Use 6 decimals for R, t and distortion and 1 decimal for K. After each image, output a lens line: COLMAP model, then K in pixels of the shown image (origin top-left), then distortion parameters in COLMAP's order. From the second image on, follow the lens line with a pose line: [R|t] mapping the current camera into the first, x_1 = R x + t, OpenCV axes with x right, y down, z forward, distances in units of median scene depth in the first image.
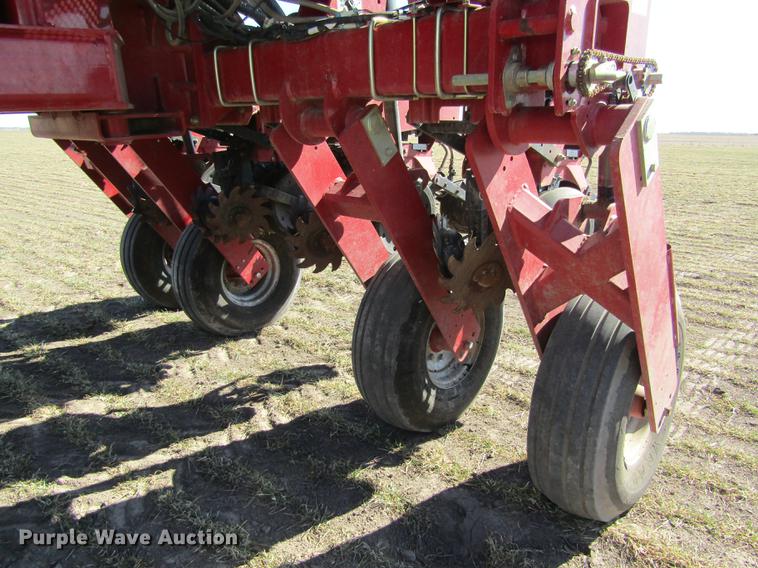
lens RADIAL K [[531.1, 0, 379.0], [0, 531.1, 284.0], [0, 0, 1]] dist [-0.016649, 0.007918]
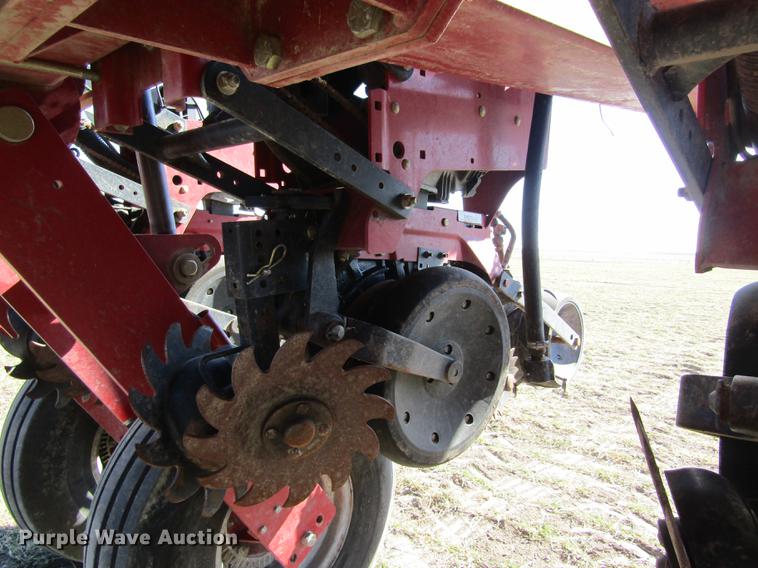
lens RADIAL K [[531.1, 0, 379.0], [0, 531.1, 284.0], [0, 0, 1]] dist [-0.016649, 0.007918]
pose [[0.999779, 0.017659, 0.011429, -0.218643], [-0.014865, 0.977575, -0.210061, -0.143518], [-0.014882, 0.209845, 0.977621, 0.679167]]
